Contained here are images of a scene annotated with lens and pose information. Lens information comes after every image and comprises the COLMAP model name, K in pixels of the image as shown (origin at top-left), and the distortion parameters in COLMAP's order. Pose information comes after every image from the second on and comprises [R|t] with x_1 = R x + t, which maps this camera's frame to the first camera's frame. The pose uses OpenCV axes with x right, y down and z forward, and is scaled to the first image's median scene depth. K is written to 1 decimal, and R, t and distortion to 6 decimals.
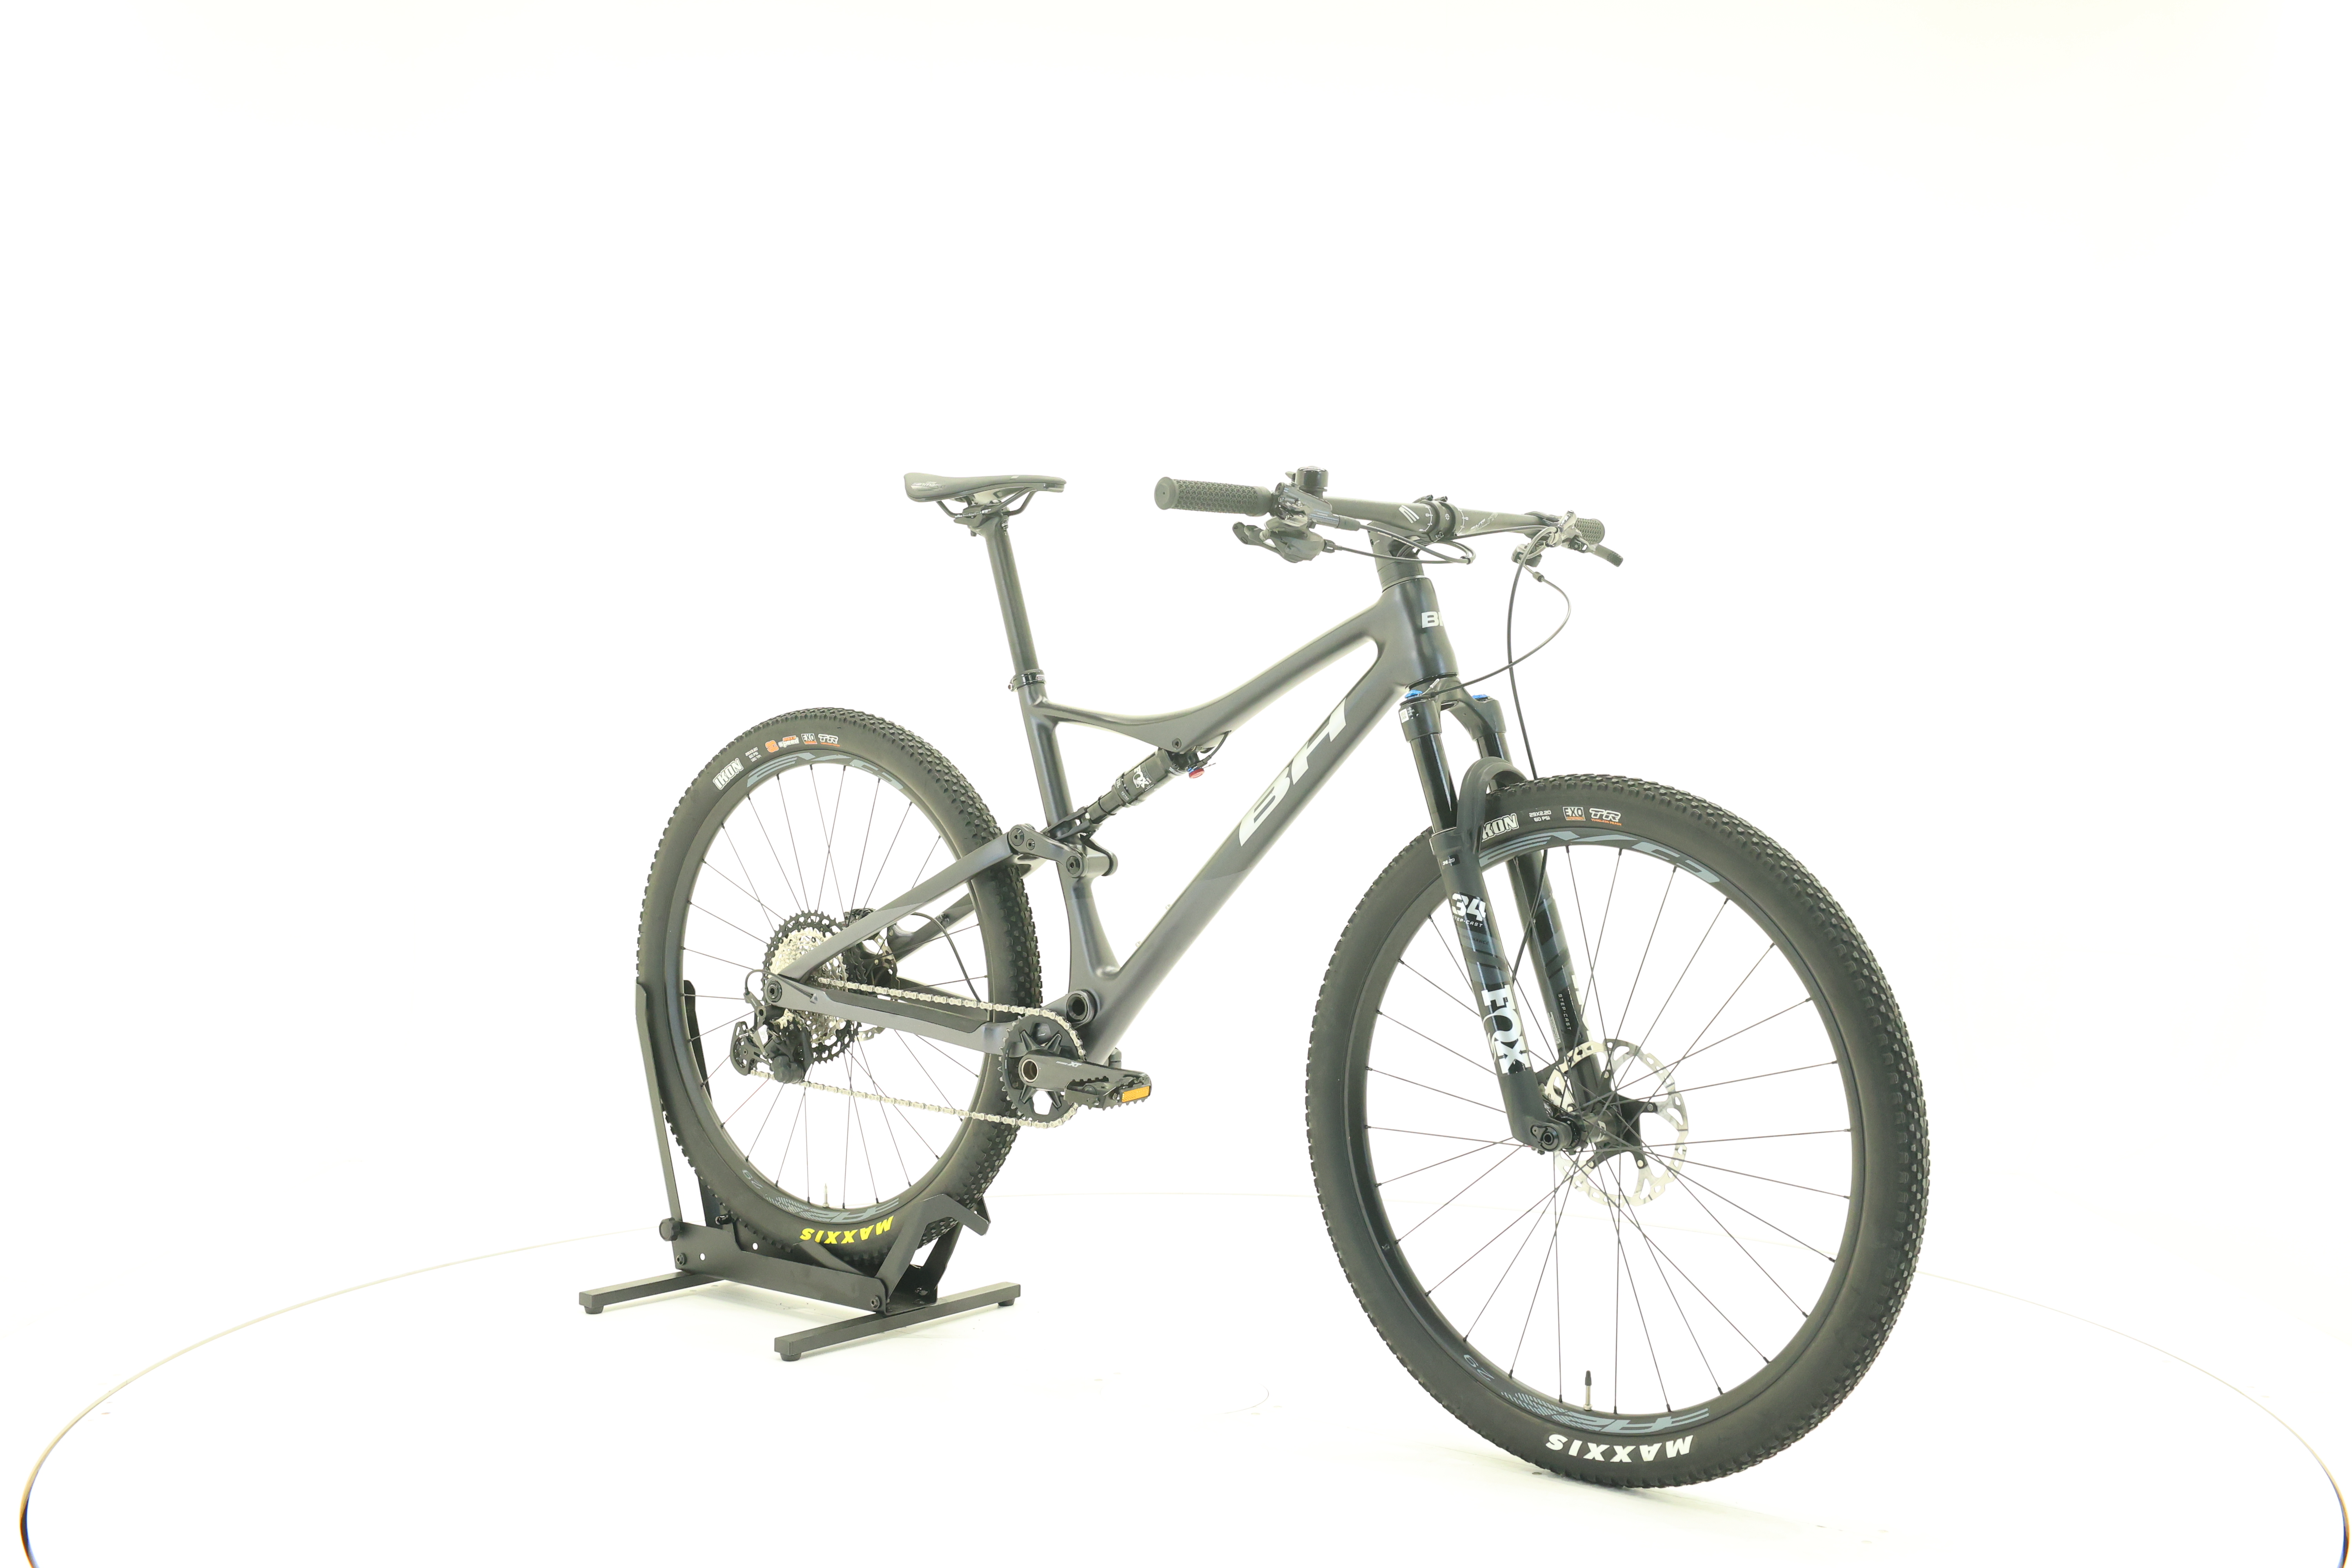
lens RADIAL K [[2534.6, 0, 1164.8], [0, 2534.6, 769.5], [0, 0, 1]] dist [0.001462, 0.000000]
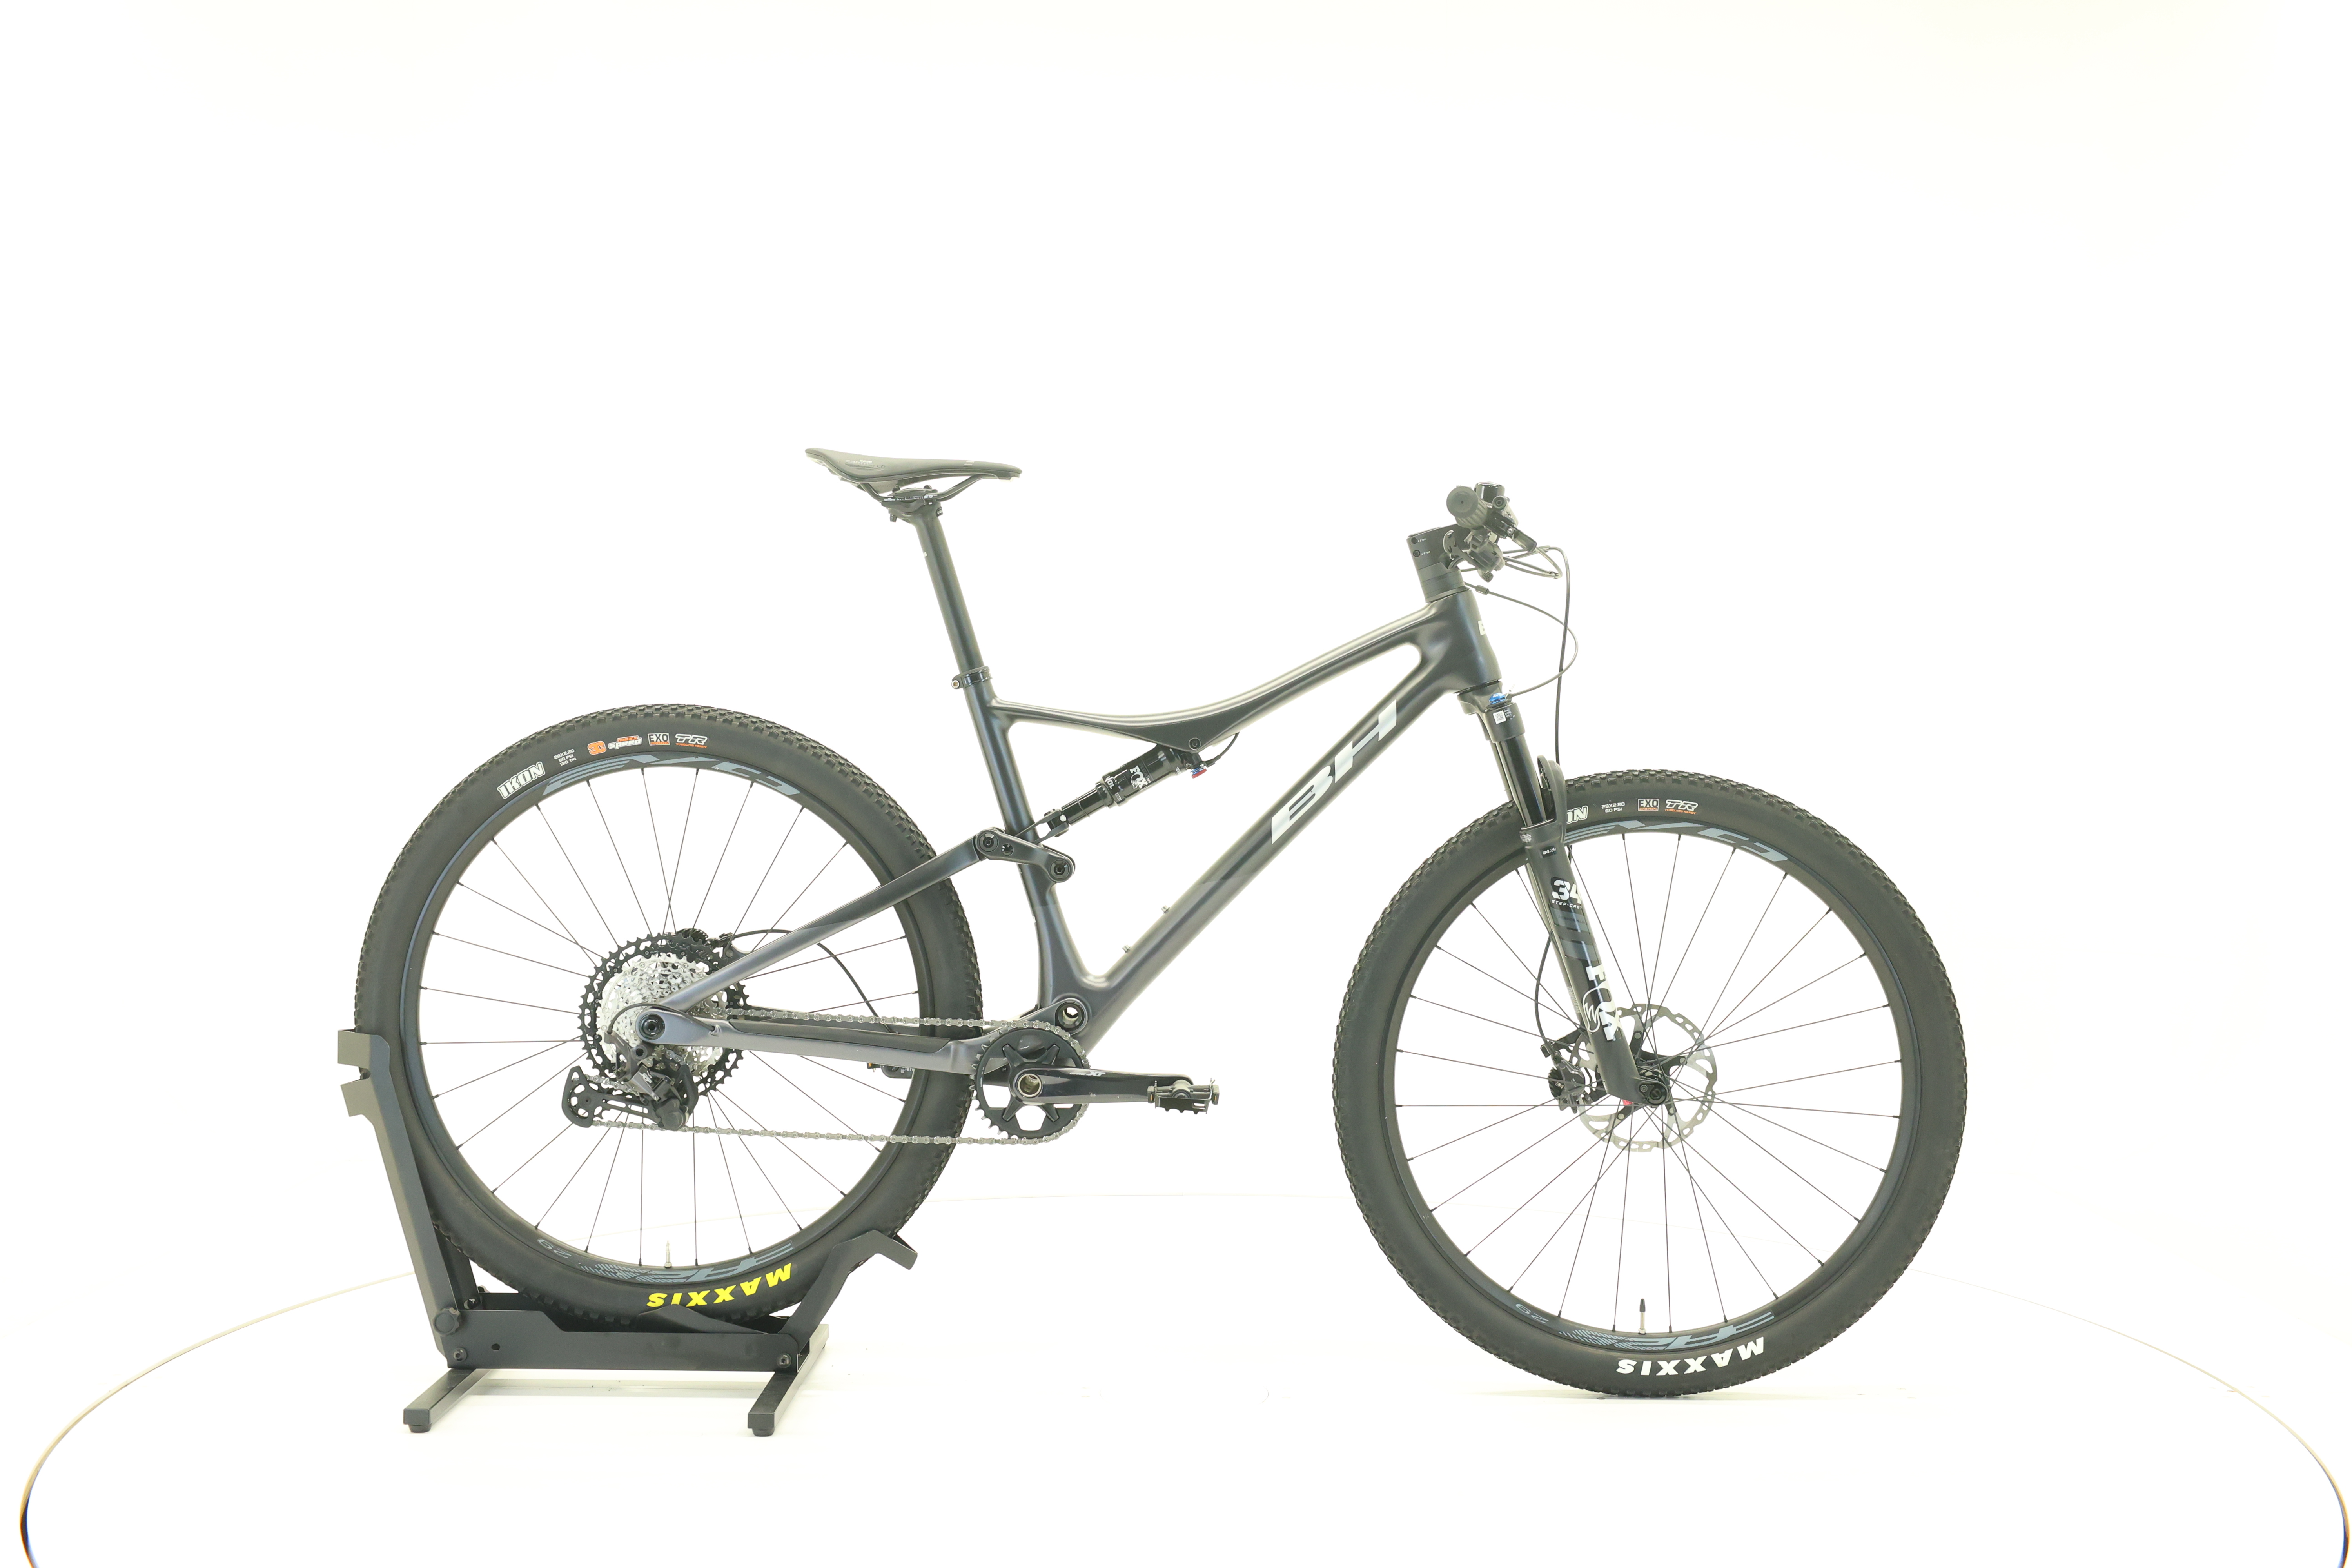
lens RADIAL K [[2534.6, 0, 1172.5], [0, 2534.6, 764.2], [0, 0, 1]] dist [0.001462, 0.000000]
pose [[0.778804, -0.009319, 0.627198, -0.623064], [0.008219, 0.999955, 0.004651, -0.006664], [-0.627214, 0.001533, 0.778846, 0.224344]]
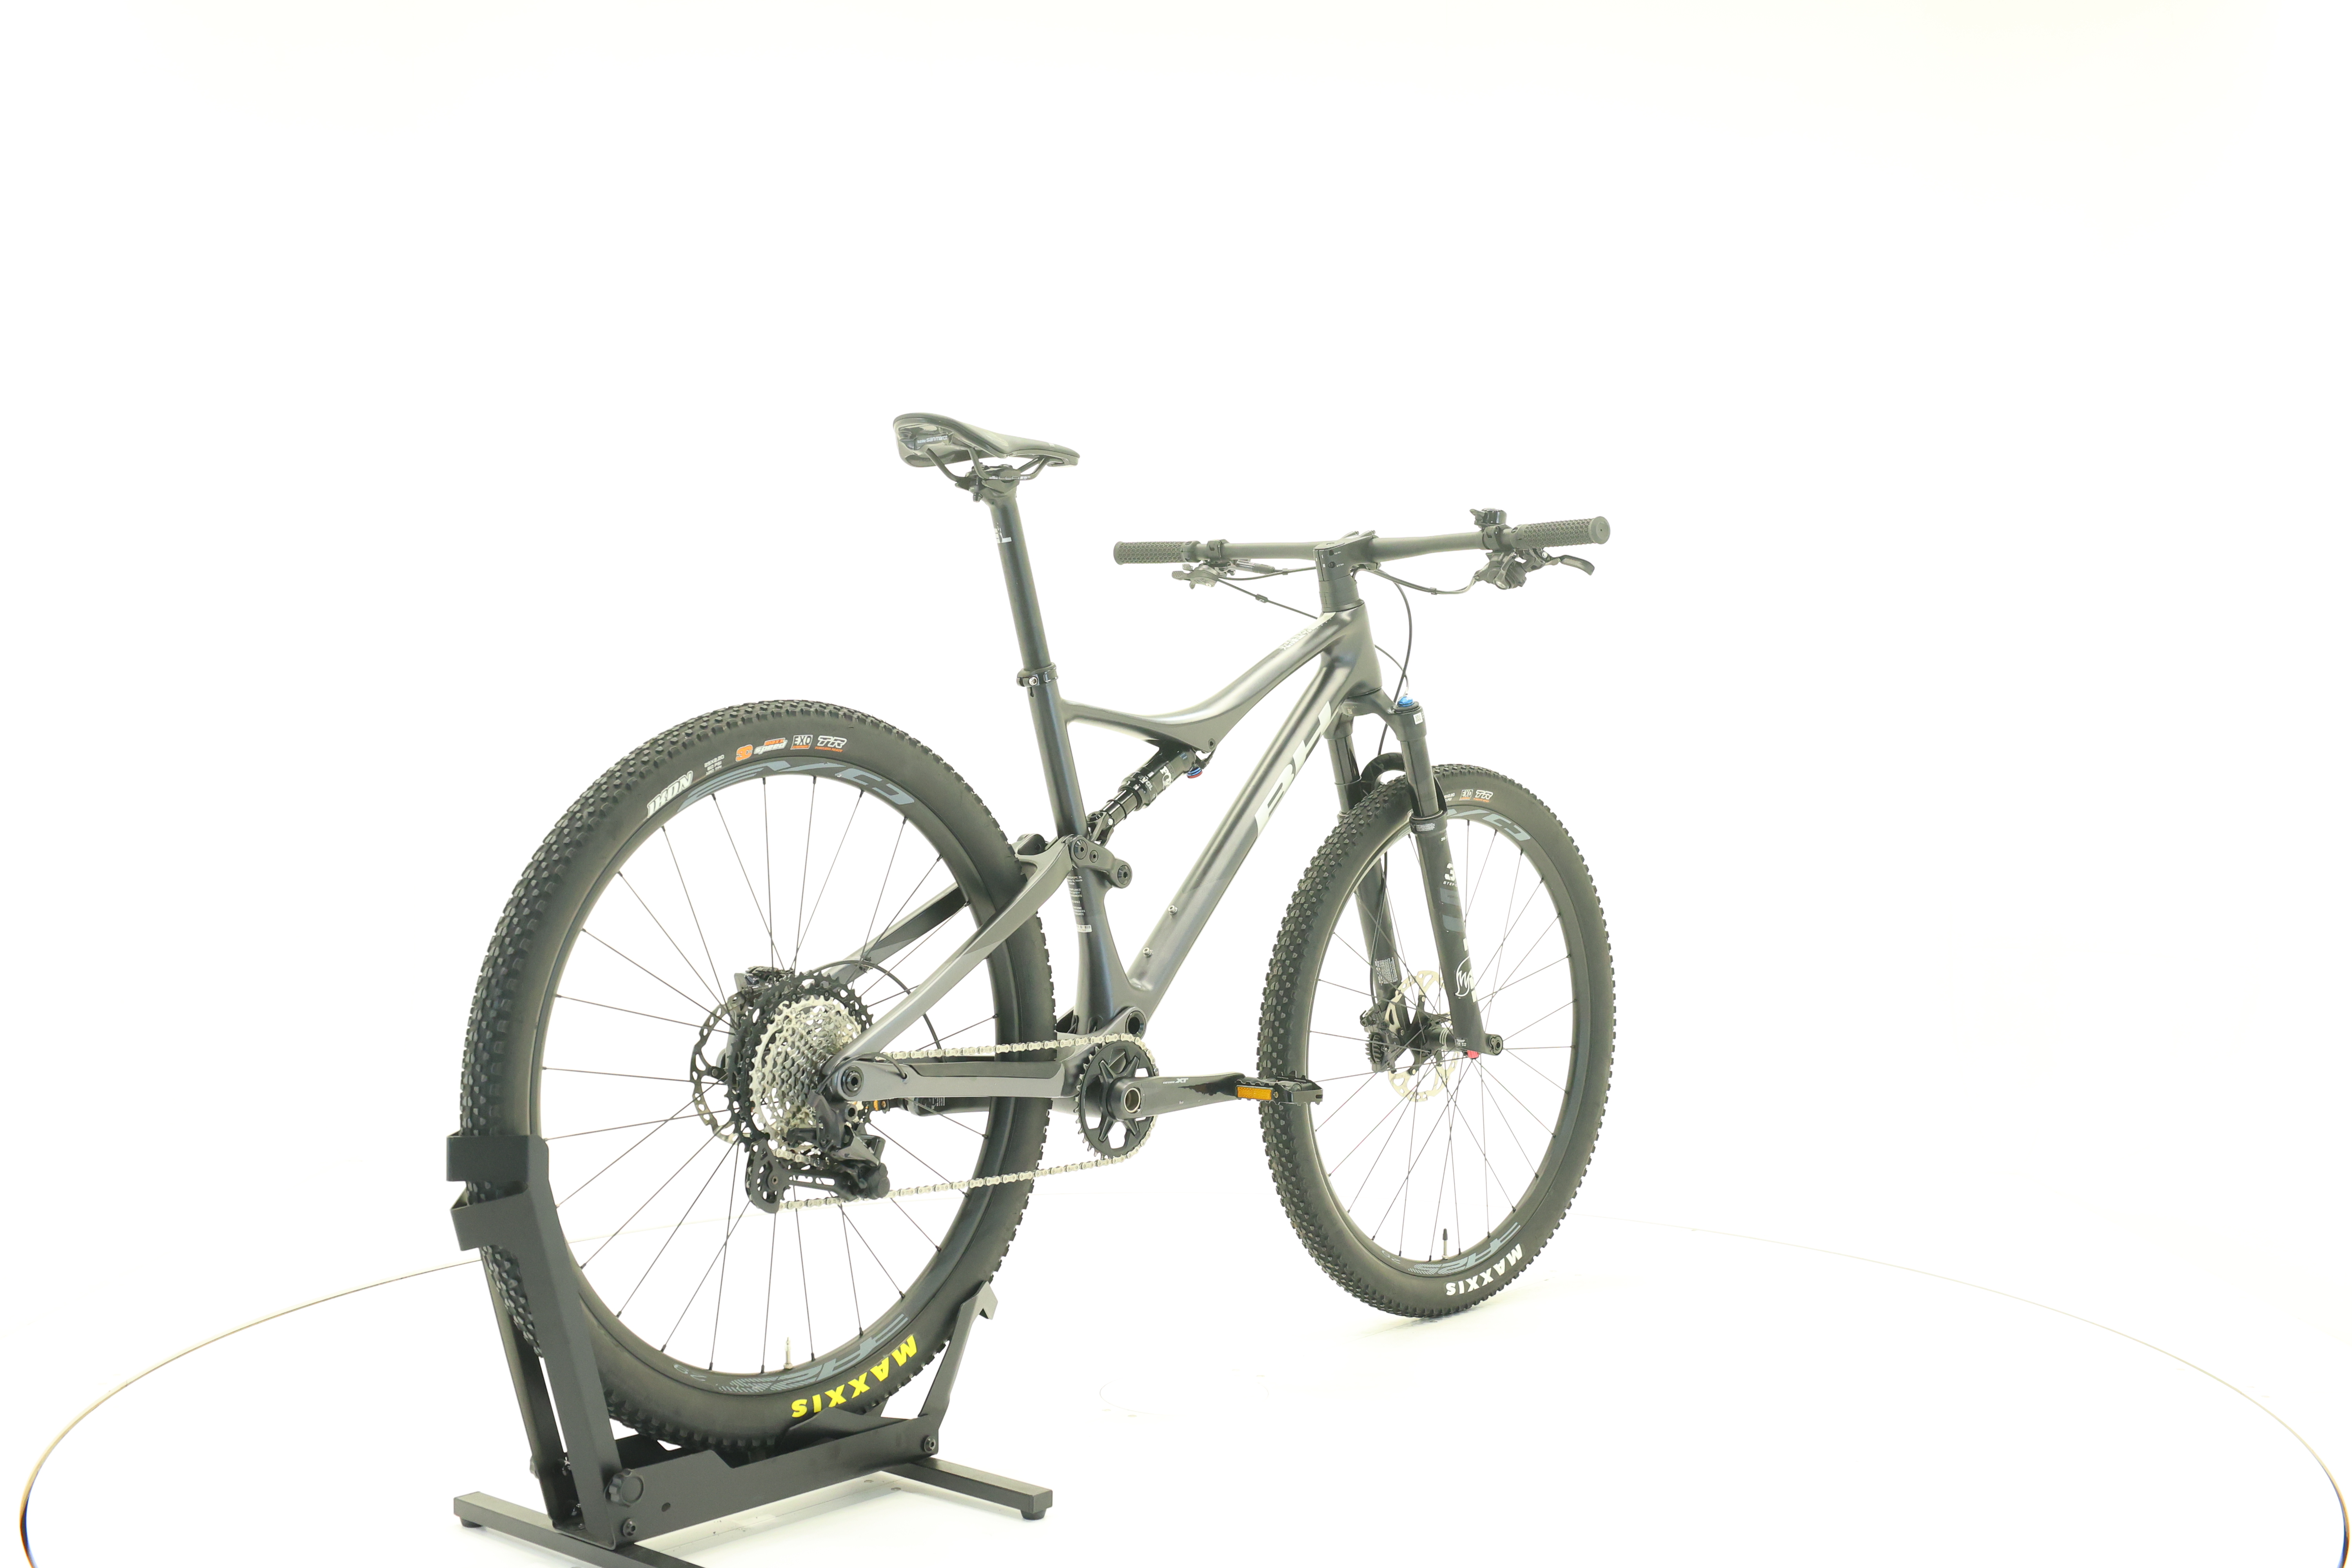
lens RADIAL K [[2534.6, 0, 1181.4], [0, 2534.6, 807.2], [0, 0, 1]] dist [0.001462, 0.000000]
pose [[0.020140, -0.030350, 0.999336, -0.988127], [0.015988, 0.999421, 0.030030, -0.015050], [-0.999669, 0.015373, 0.020614, 0.980987]]
